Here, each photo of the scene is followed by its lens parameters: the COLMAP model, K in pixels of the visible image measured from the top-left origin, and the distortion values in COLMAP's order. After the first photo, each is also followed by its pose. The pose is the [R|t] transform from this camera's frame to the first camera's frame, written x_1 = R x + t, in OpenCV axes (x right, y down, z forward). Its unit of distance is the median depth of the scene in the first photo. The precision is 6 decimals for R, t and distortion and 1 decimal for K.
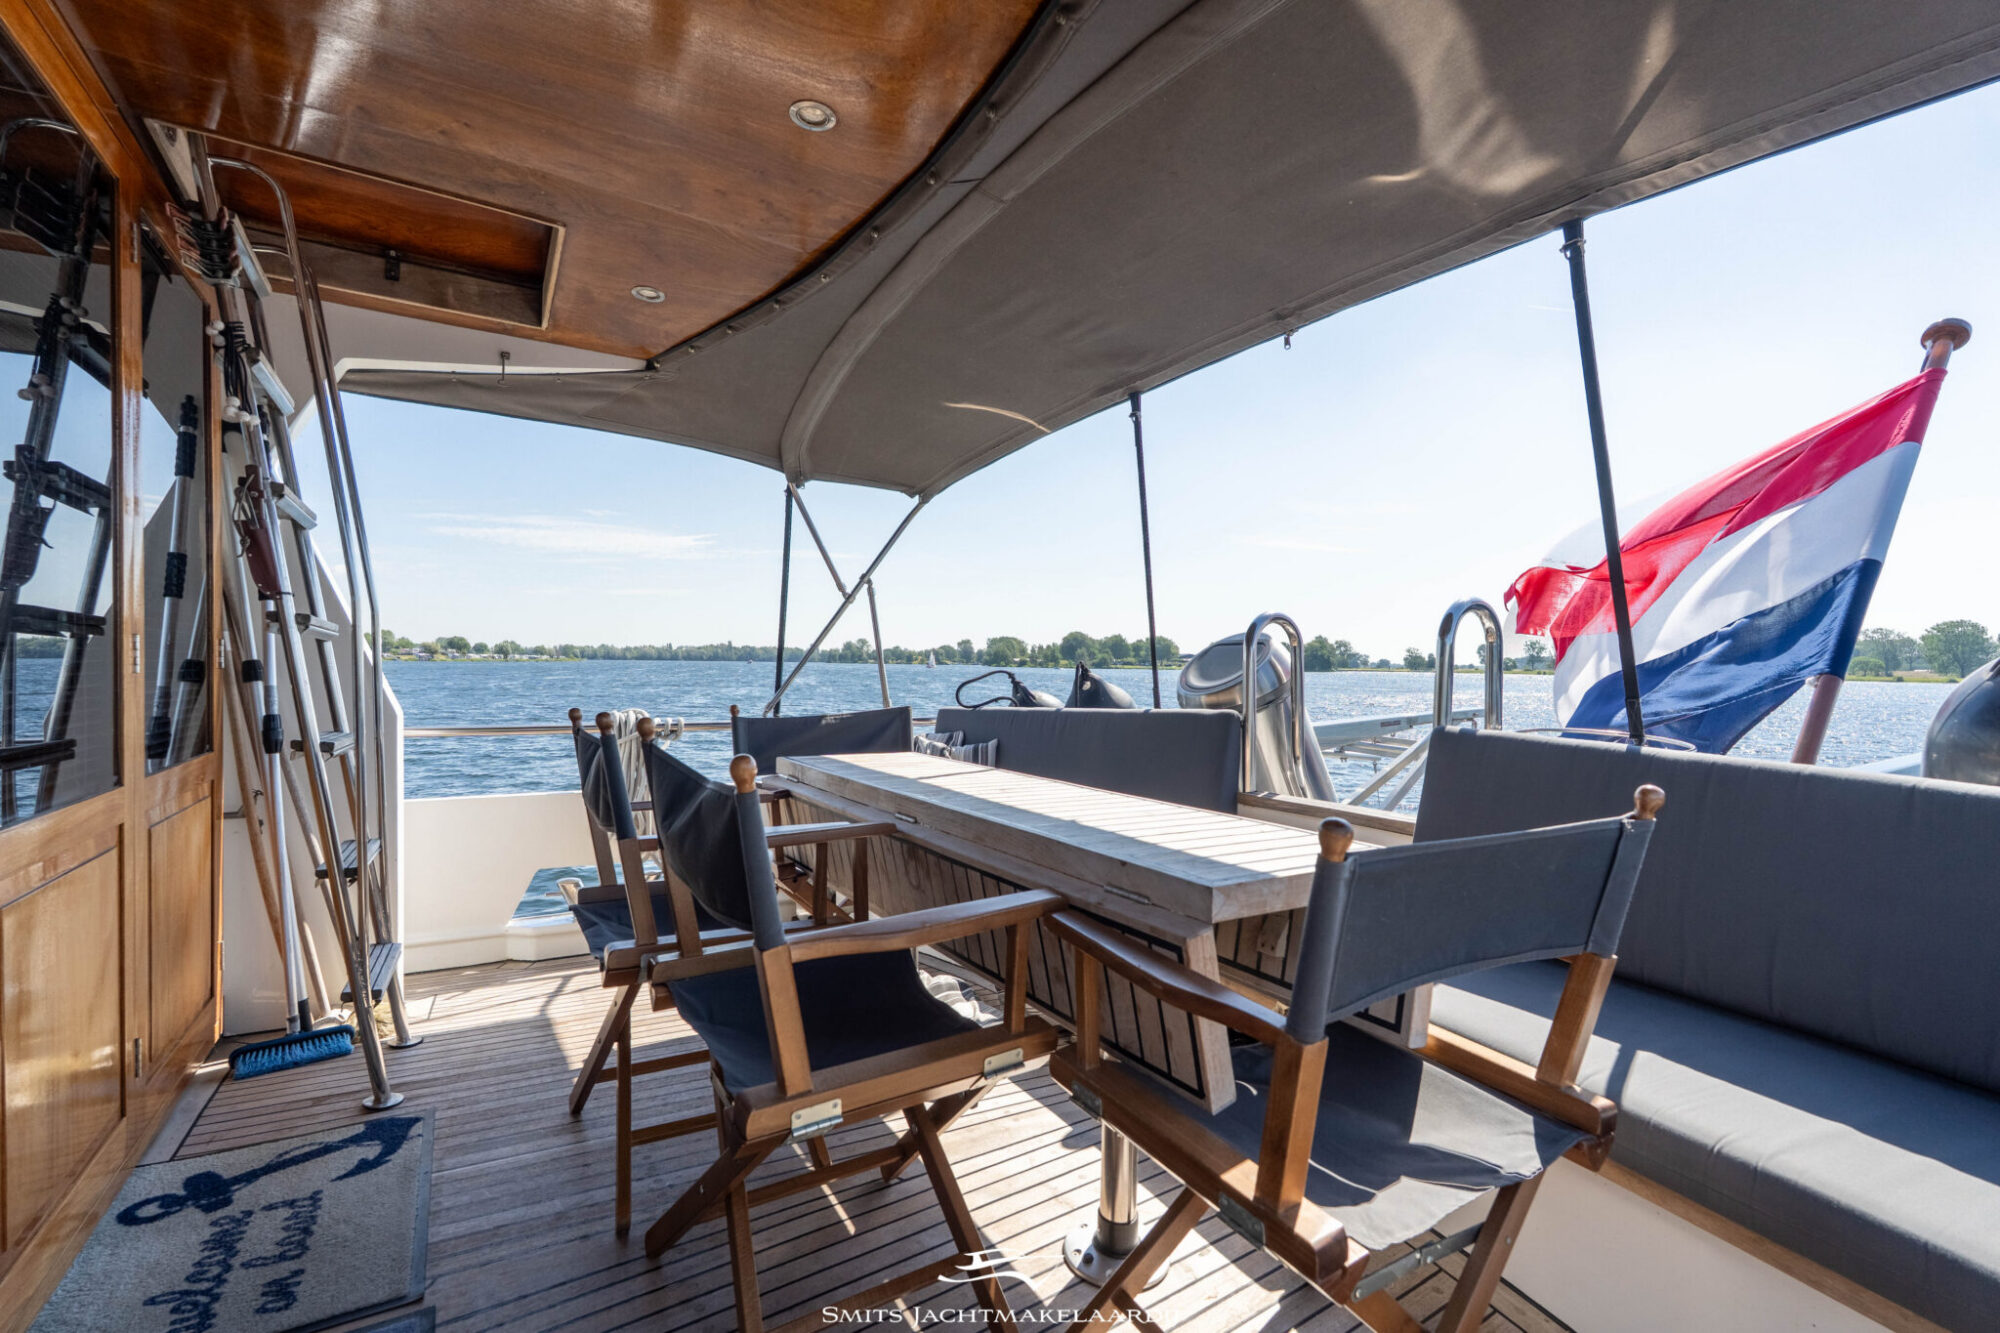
lens RADIAL K [[863.7, 0, 1000.0], [0, 863.7, 666.5], [0, 0, 1]] dist [-0.012013, 0.000386]
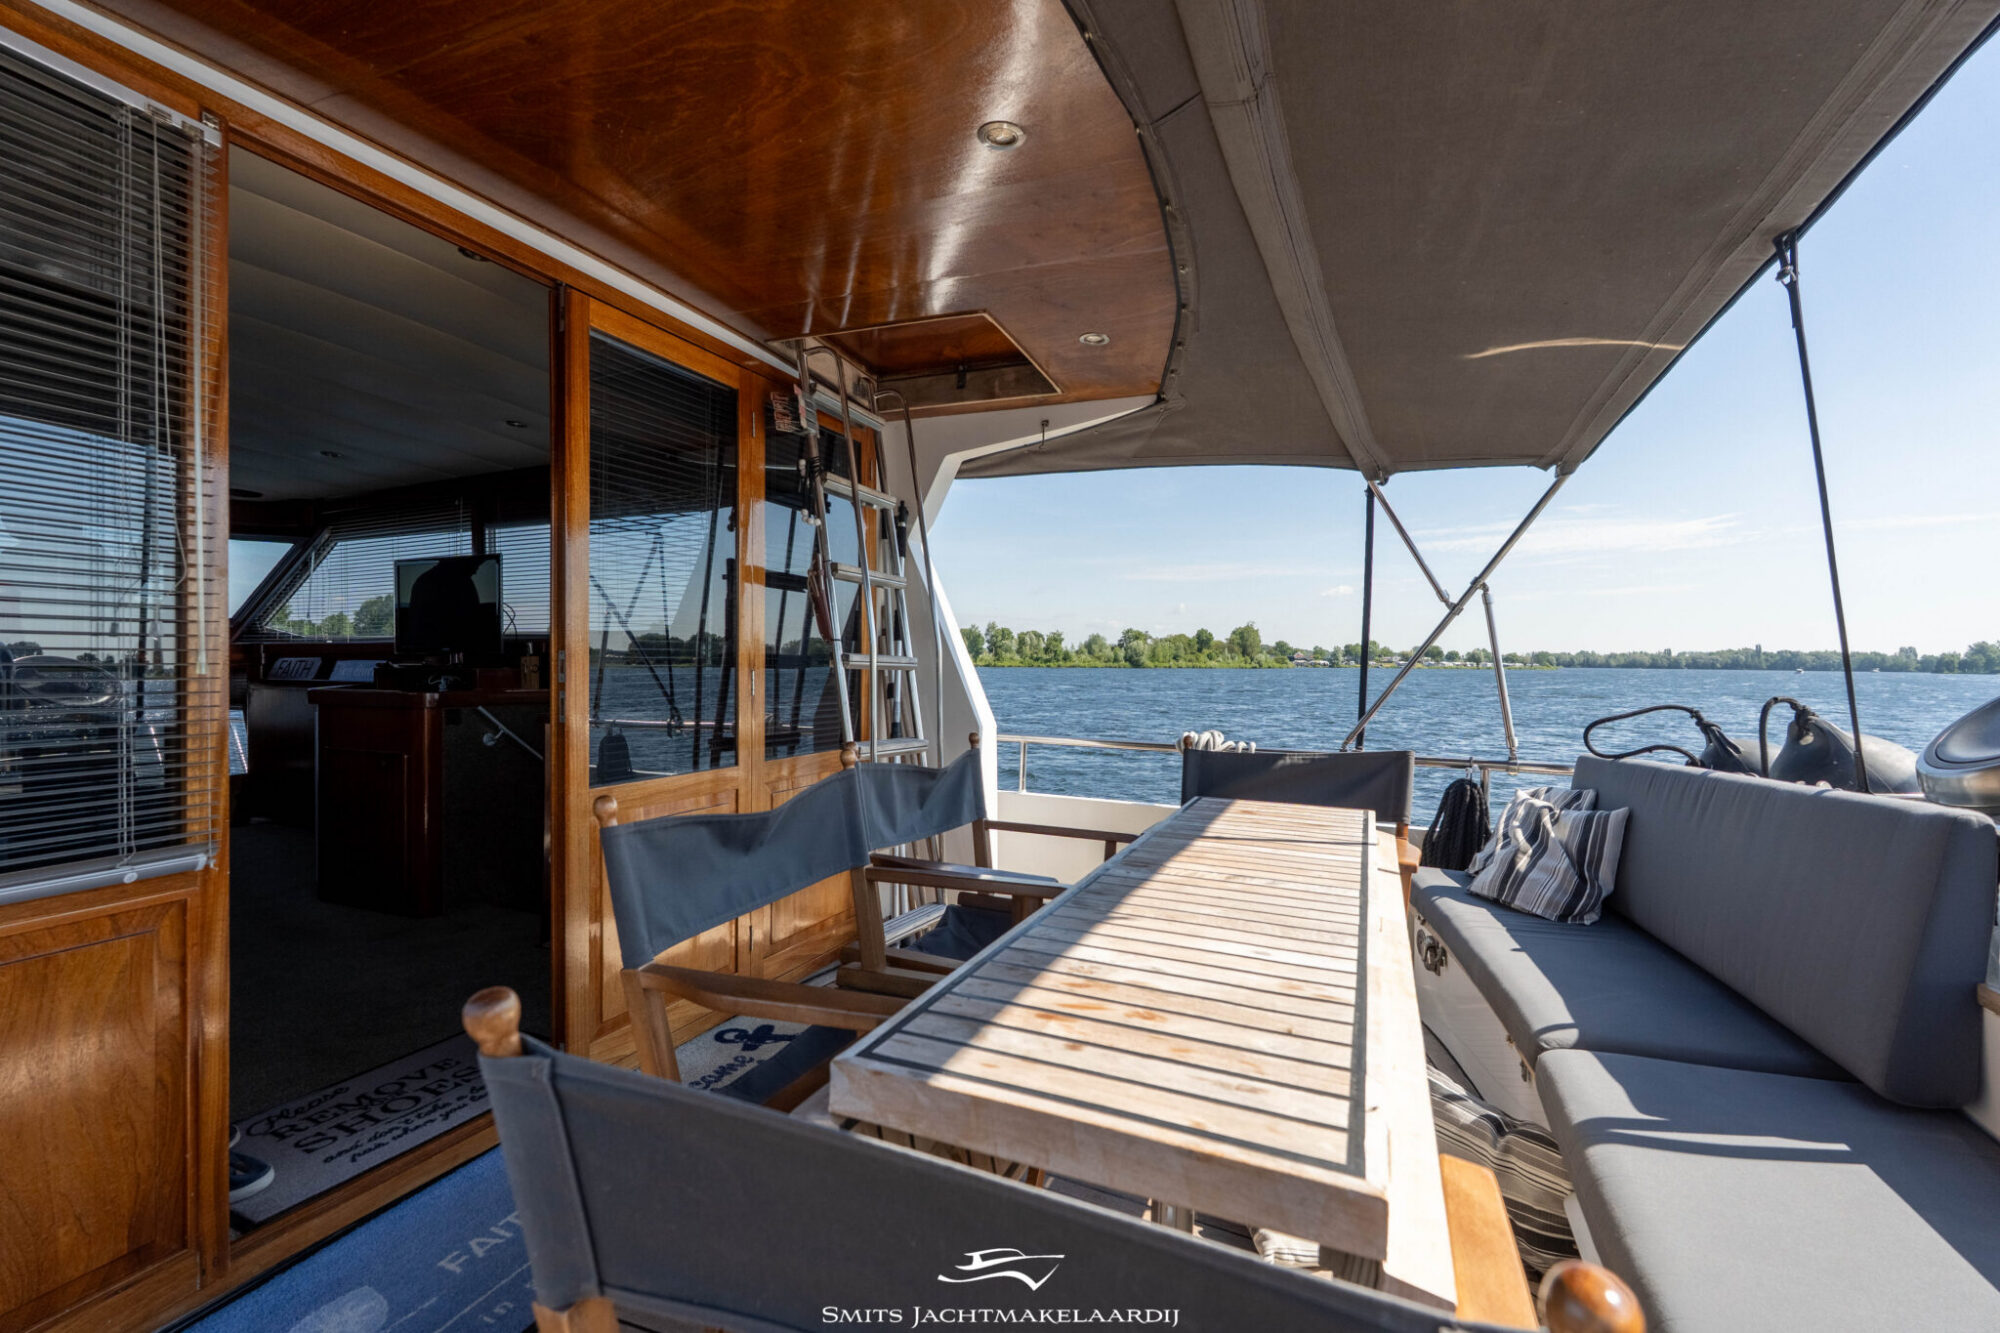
lens RADIAL K [[863.7, 0, 1000.0], [0, 863.7, 666.5], [0, 0, 1]] dist [-0.012013, 0.000386]
pose [[0.581850, 0.002586, -0.813292, 0.258061], [-0.009959, 0.999943, -0.003946, -0.019985], [0.813235, 0.010396, 0.581842, 0.204164]]
